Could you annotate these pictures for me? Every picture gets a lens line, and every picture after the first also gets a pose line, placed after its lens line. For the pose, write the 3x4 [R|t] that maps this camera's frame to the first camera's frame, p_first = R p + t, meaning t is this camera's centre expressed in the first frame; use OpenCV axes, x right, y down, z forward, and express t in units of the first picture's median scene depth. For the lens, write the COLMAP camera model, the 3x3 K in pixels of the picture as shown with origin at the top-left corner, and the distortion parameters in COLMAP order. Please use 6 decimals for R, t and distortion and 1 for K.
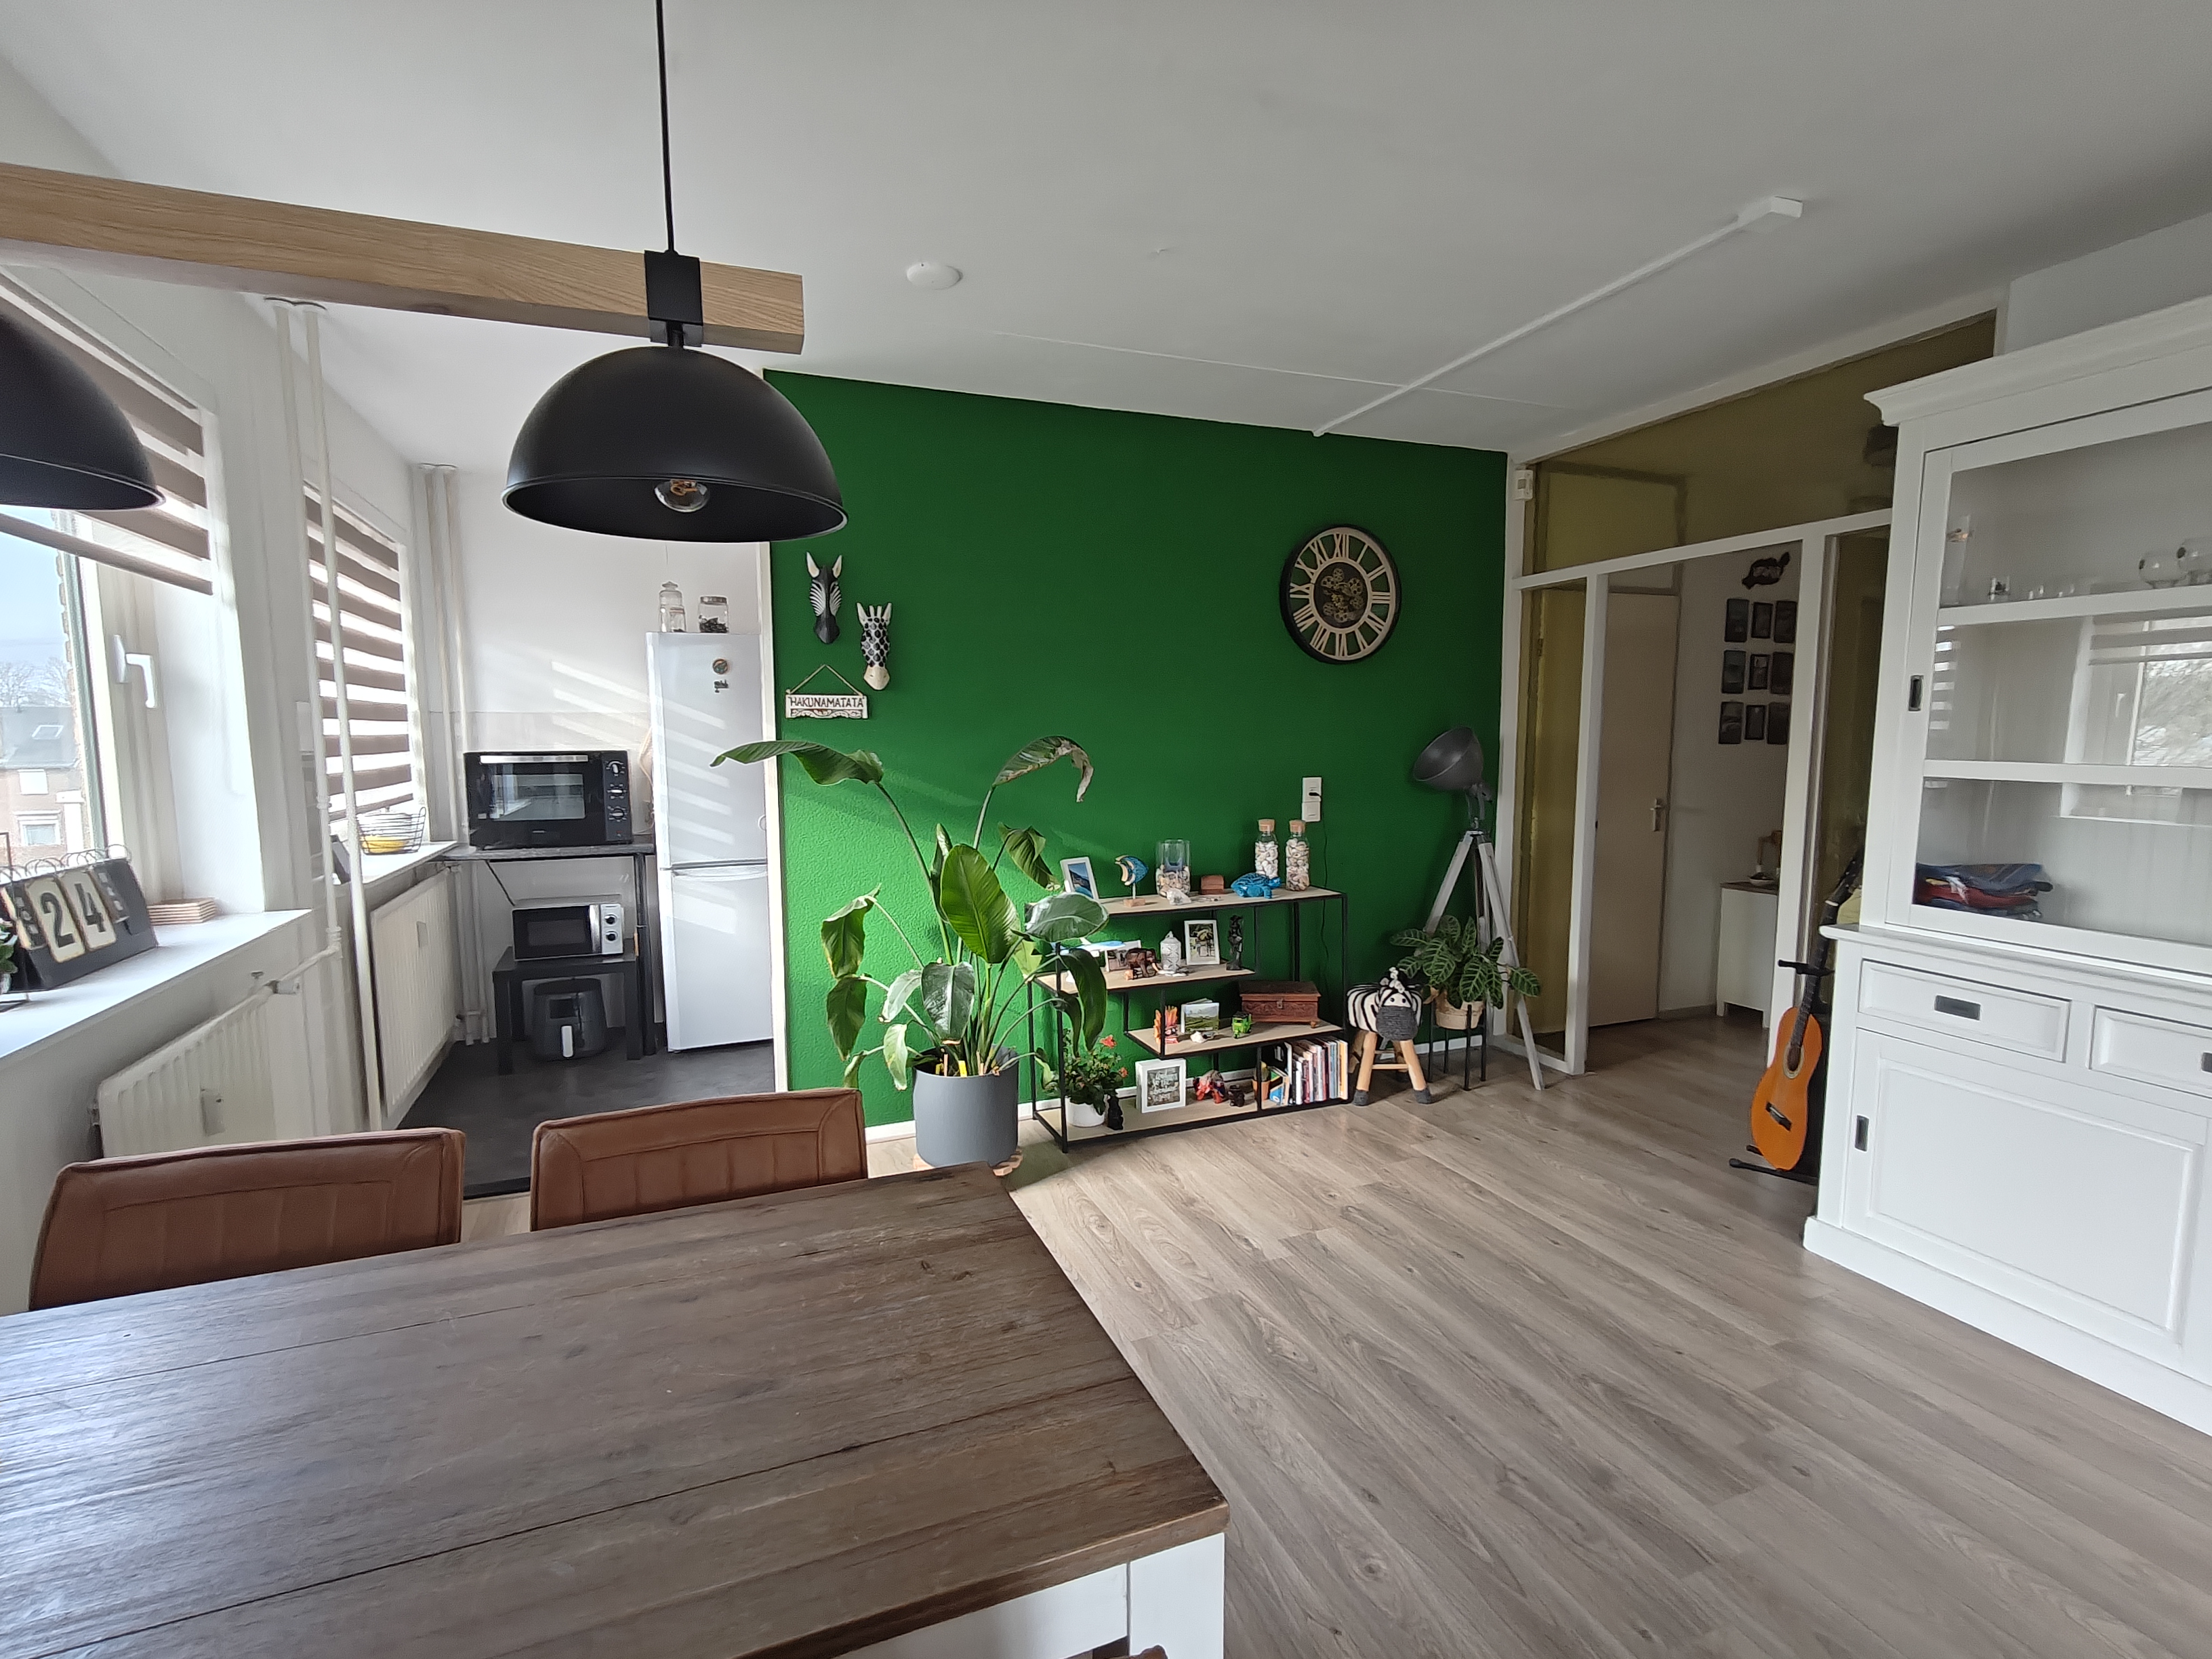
lens RADIAL K [[1049.0, 0, 1102.7], [0, 1049.0, 843.8], [0, 0, 1]] dist [-0.000001, 0.004919]
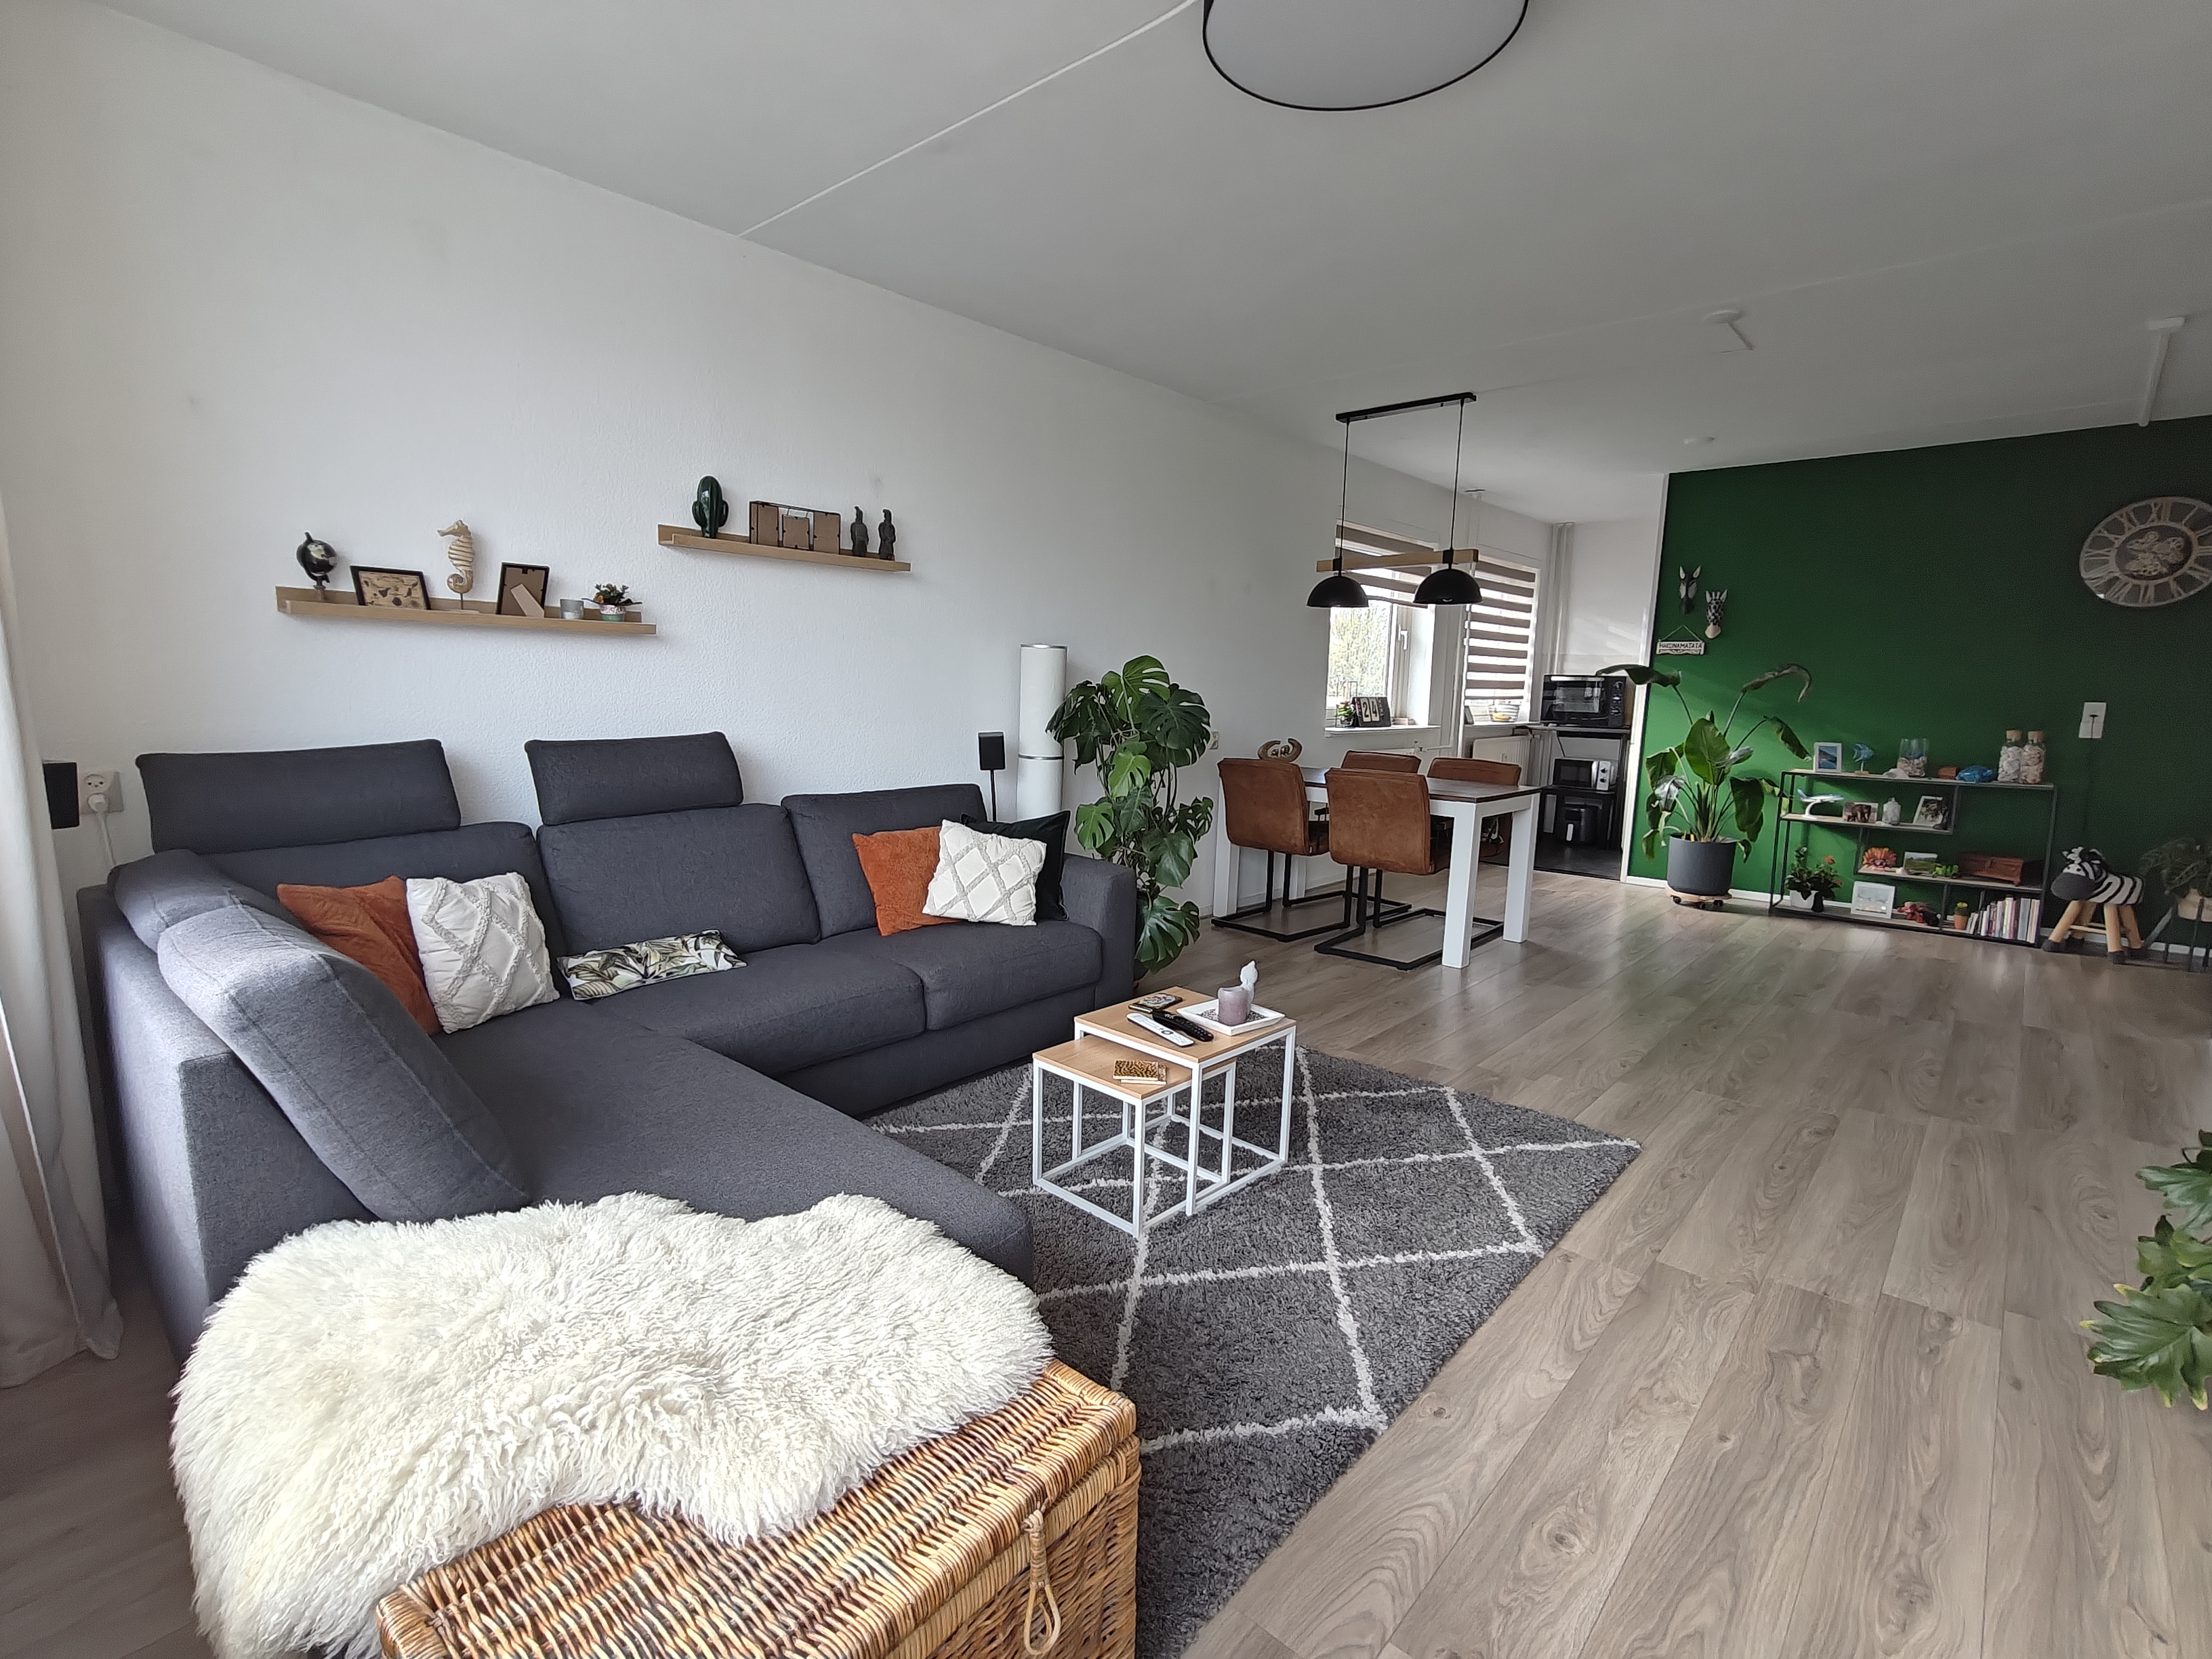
lens RADIAL K [[1040.4, 0, 1103.7], [0, 1040.4, 841.6], [0, 0, 1]] dist [0.001622, 0.001528]
pose [[0.445115, 0.154730, -0.882004, 0.818007], [-0.119750, 0.986397, 0.112610, 0.104280], [0.887430, 0.055496, 0.457589, -0.625387]]
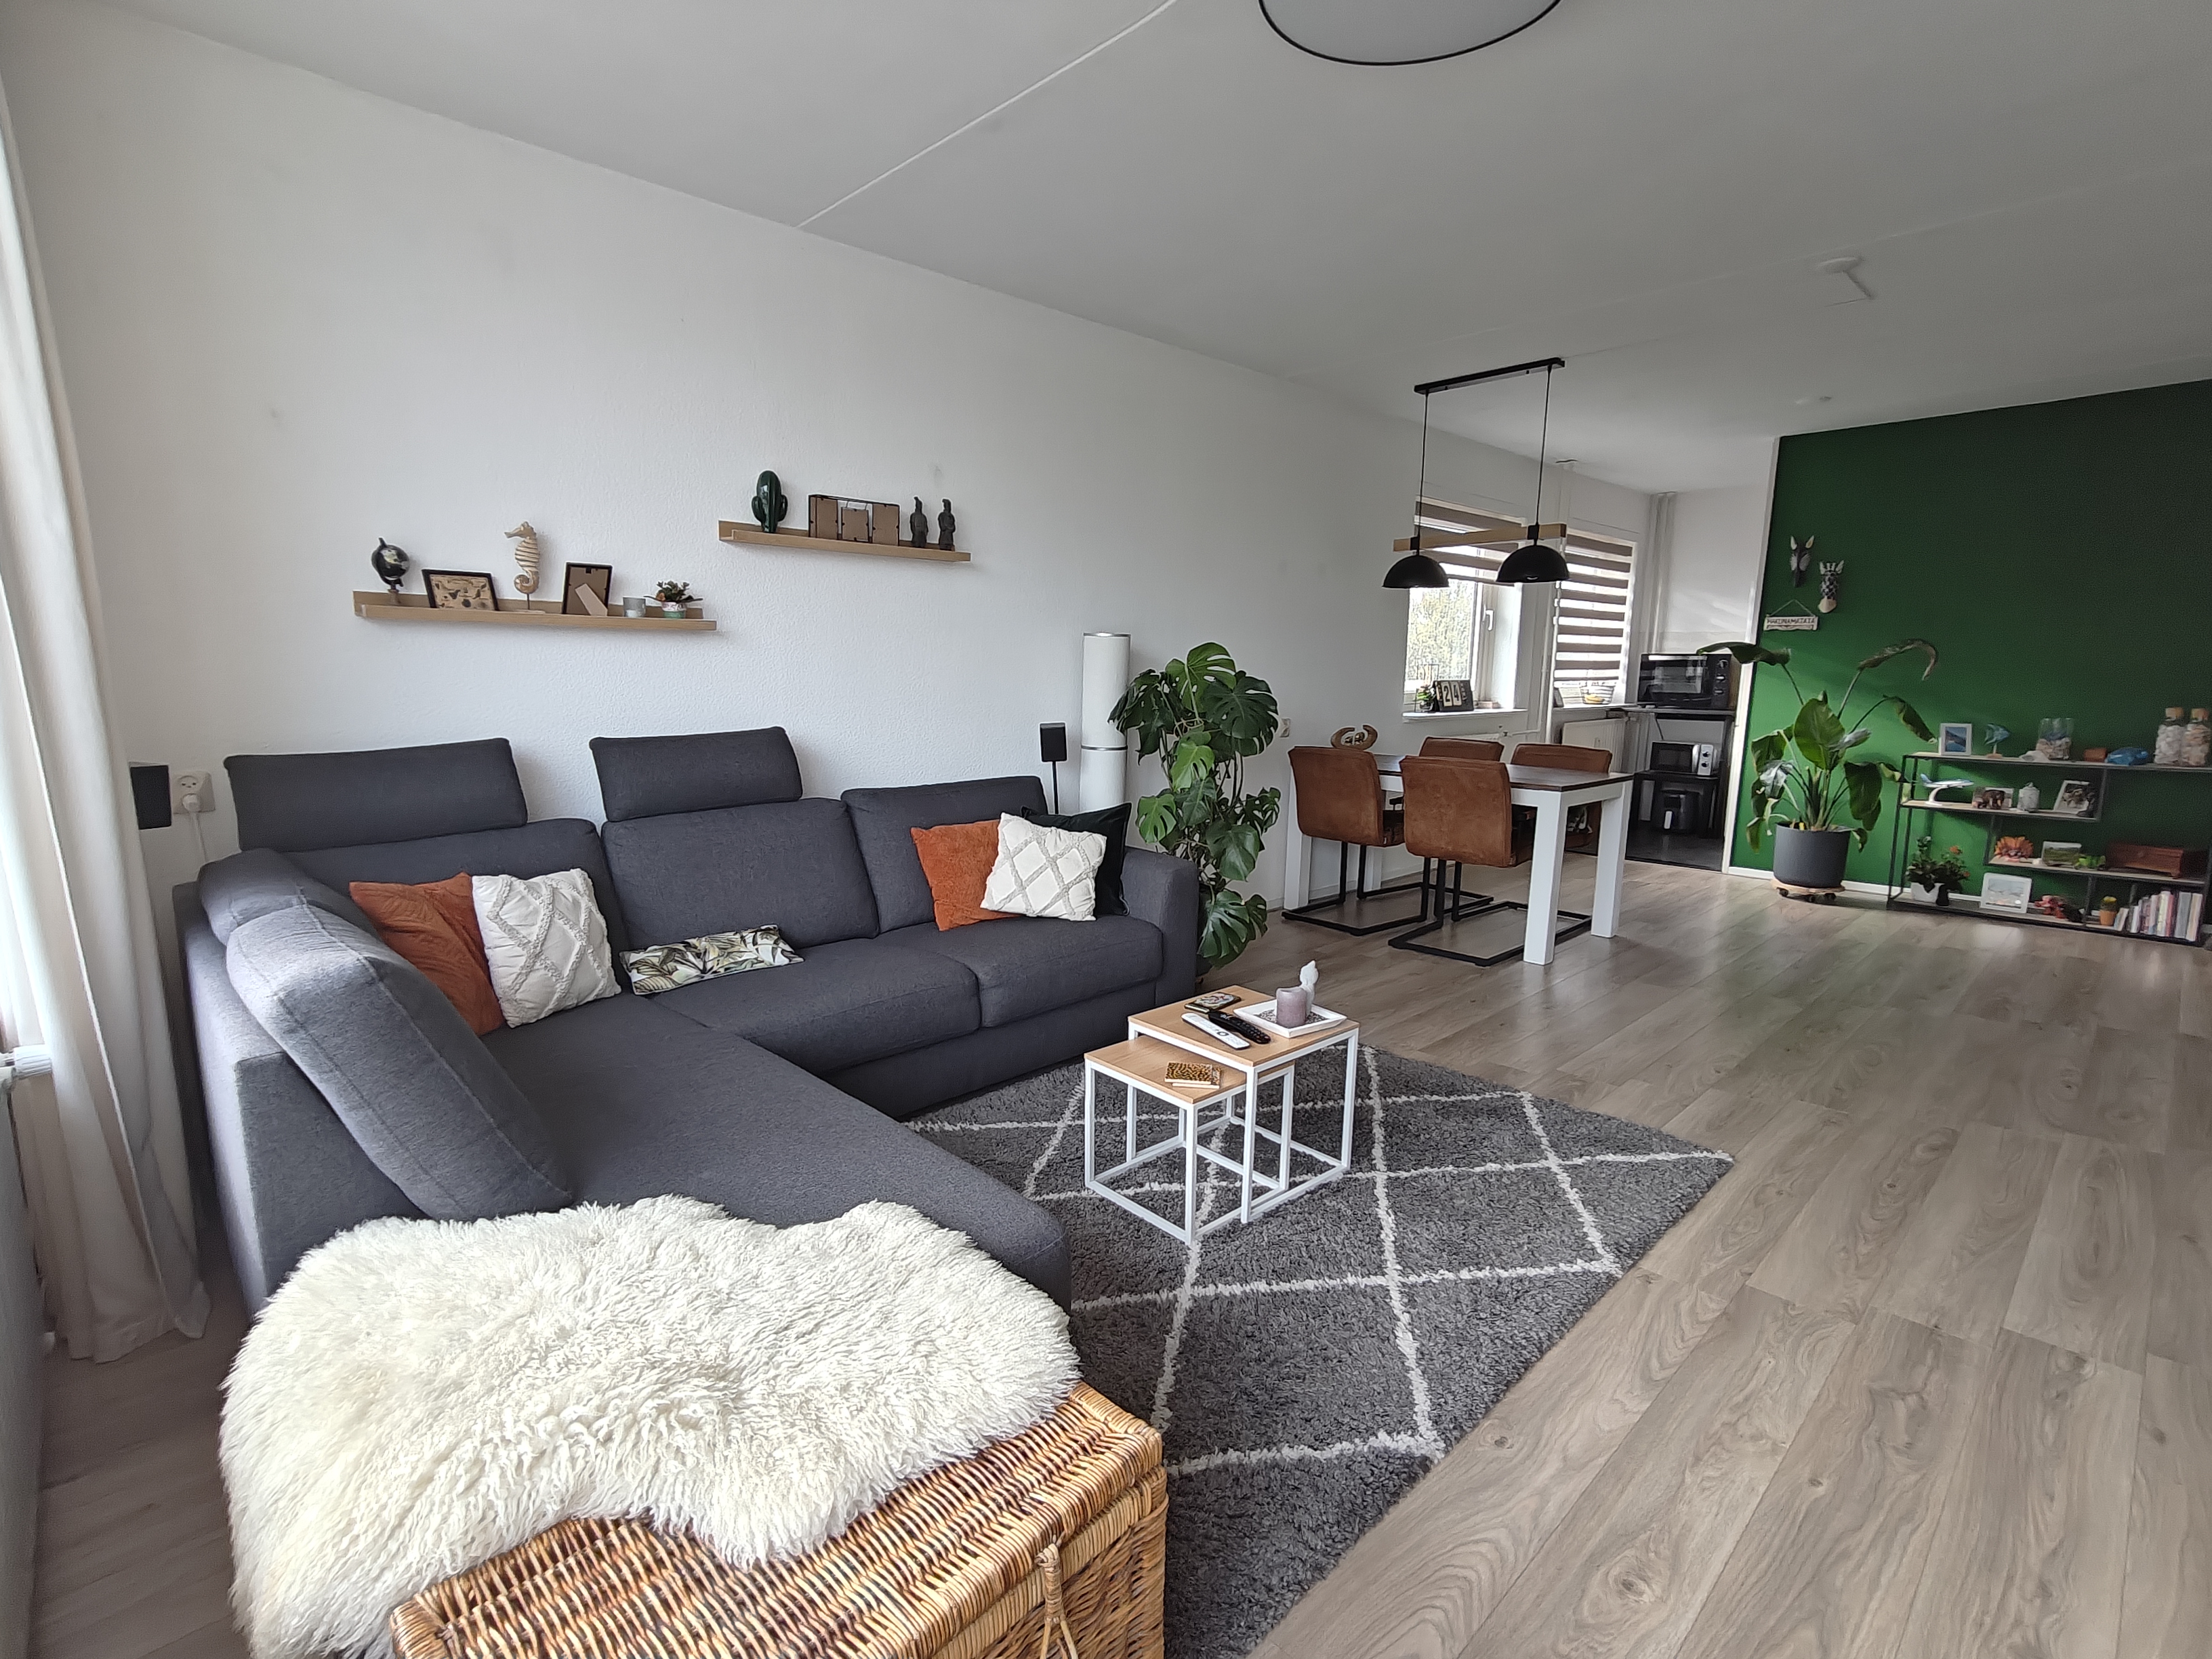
lens RADIAL K [[1049.0, 0, 1102.7], [0, 1049.0, 843.8], [0, 0, 1]] dist [-0.000001, 0.004919]
pose [[0.376520, 0.167548, -0.911131, 0.814537], [-0.108585, 0.984712, 0.136206, 0.098925], [0.920023, 0.047650, 0.388957, -0.609483]]
